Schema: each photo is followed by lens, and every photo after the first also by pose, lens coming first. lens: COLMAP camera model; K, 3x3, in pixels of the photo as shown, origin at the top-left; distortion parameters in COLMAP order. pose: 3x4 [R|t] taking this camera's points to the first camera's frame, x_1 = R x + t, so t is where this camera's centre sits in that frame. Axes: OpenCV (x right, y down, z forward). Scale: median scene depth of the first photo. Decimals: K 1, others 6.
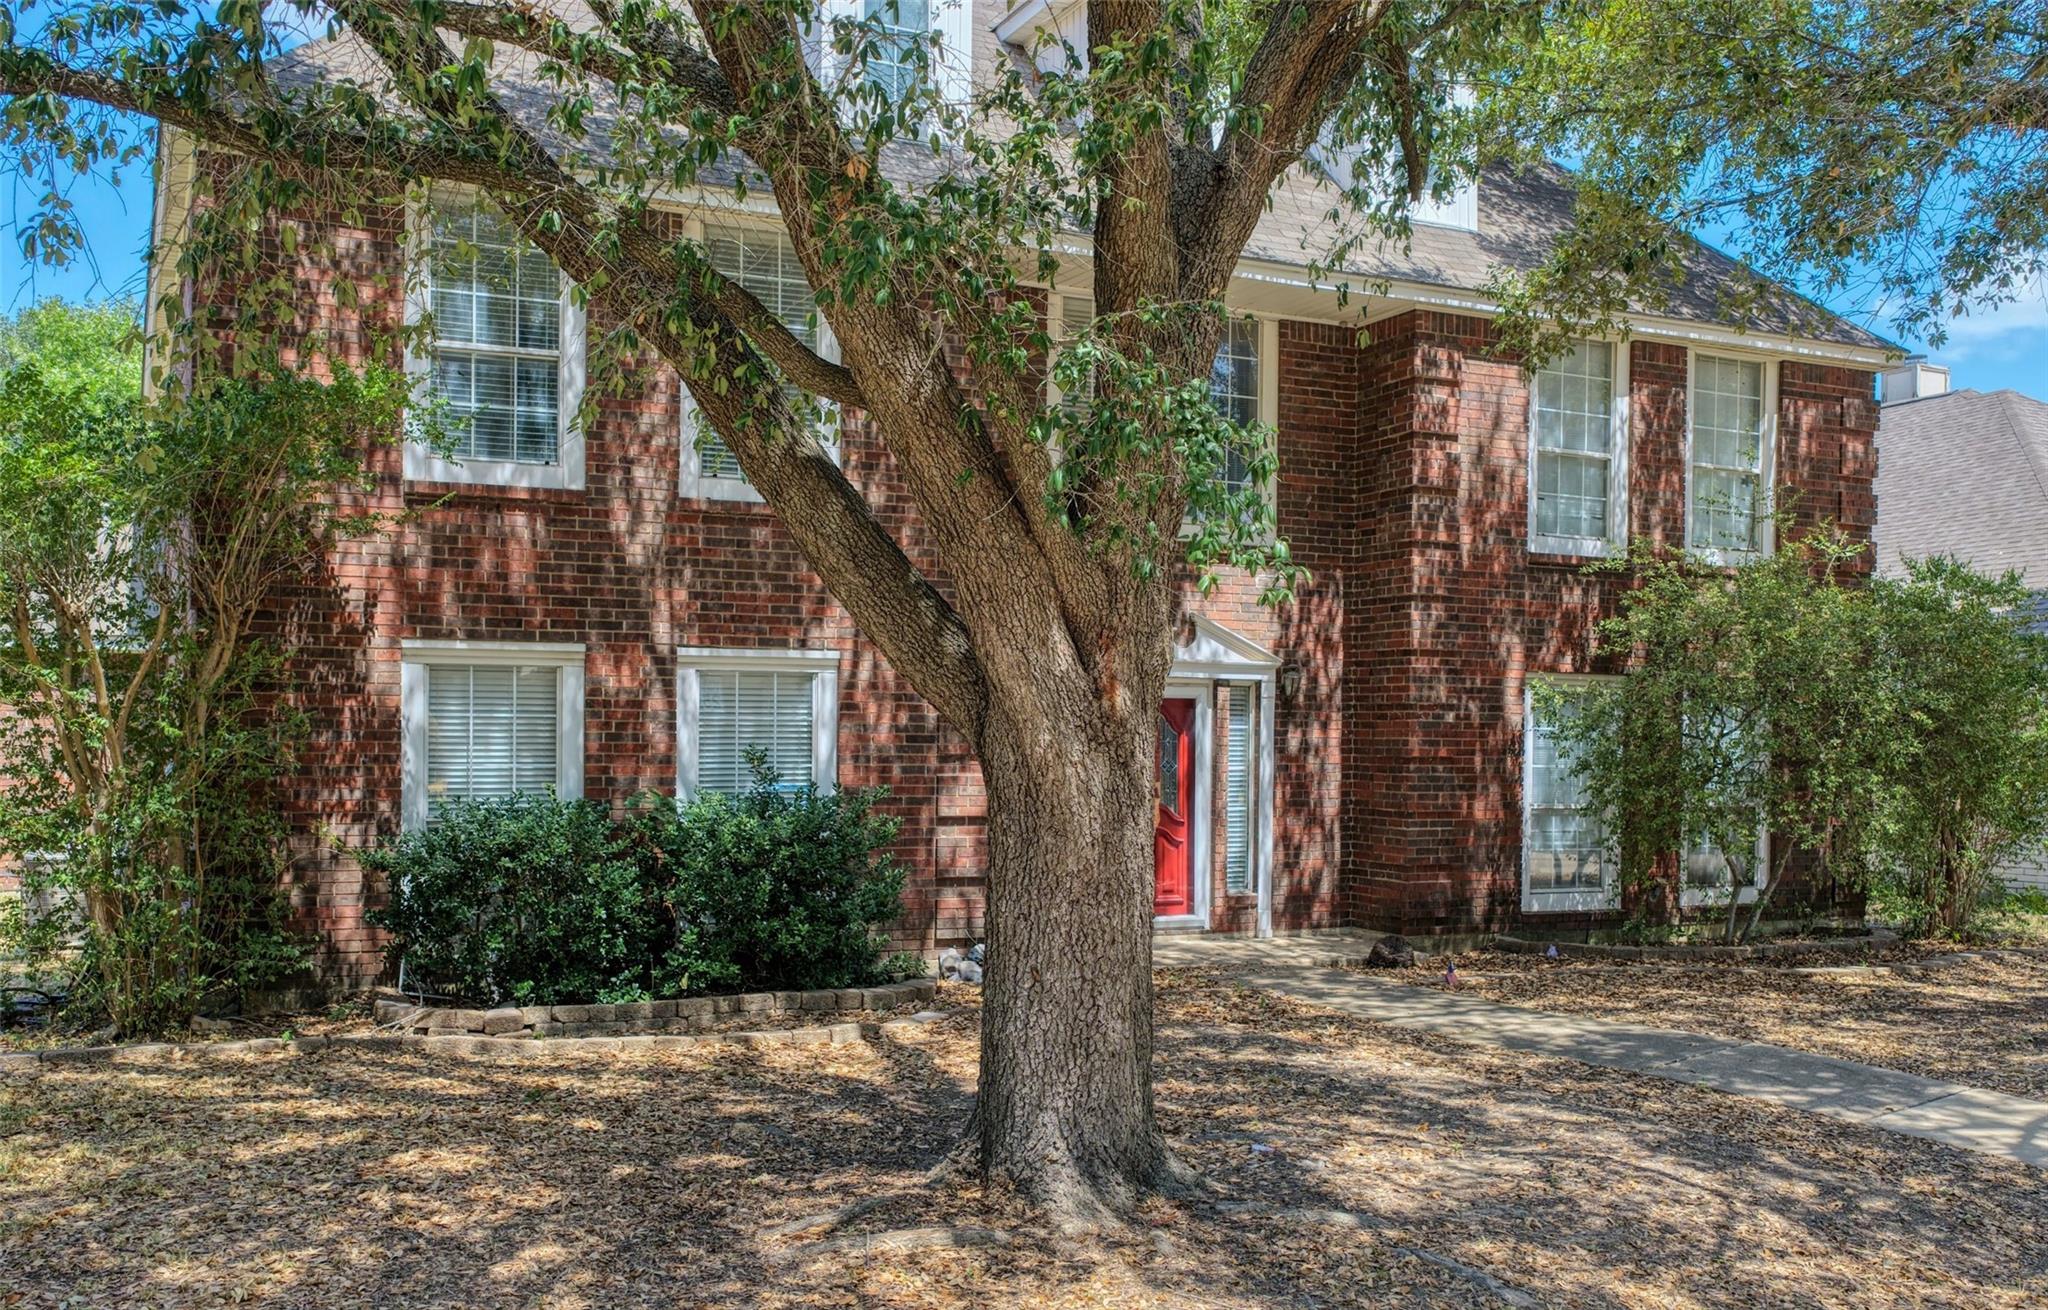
lens RADIAL K [[2479.3, 0, 1024.0], [0, 2479.3, 655.0], [0, 0, 1]] dist [-0.015966, -0.018071]
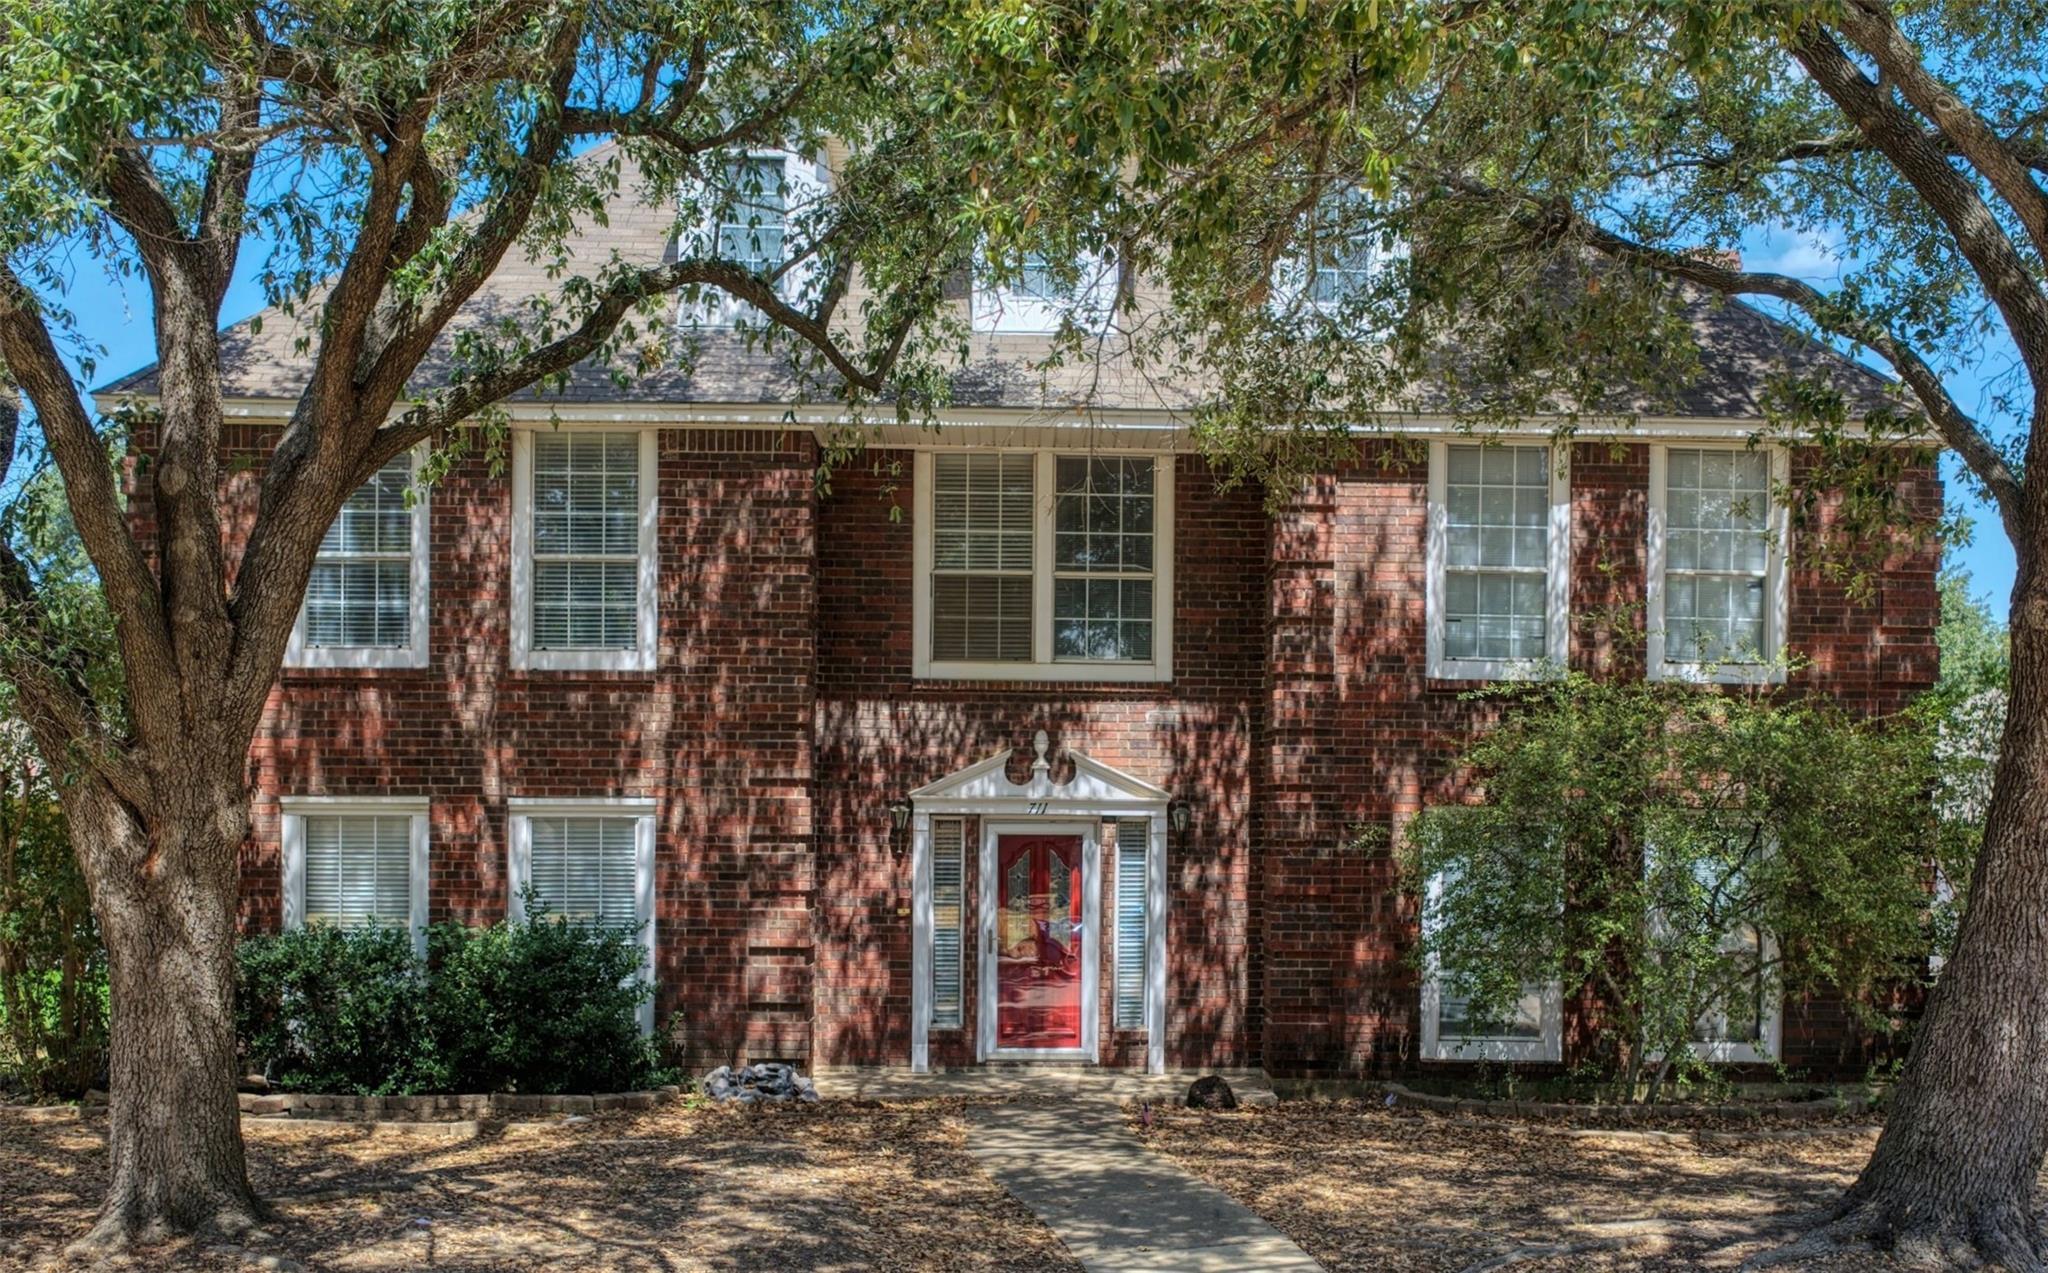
lens RADIAL K [[3162.1, 0, 1024.0], [0, 3162.1, 636.5], [0, 0, 1]] dist [-0.007632, -0.014540]
pose [[0.836999, -0.034413, -0.546122, 0.755261], [0.020368, 0.999288, -0.031751, -0.023068], [0.546826, 0.015452, 0.837104, -0.100595]]
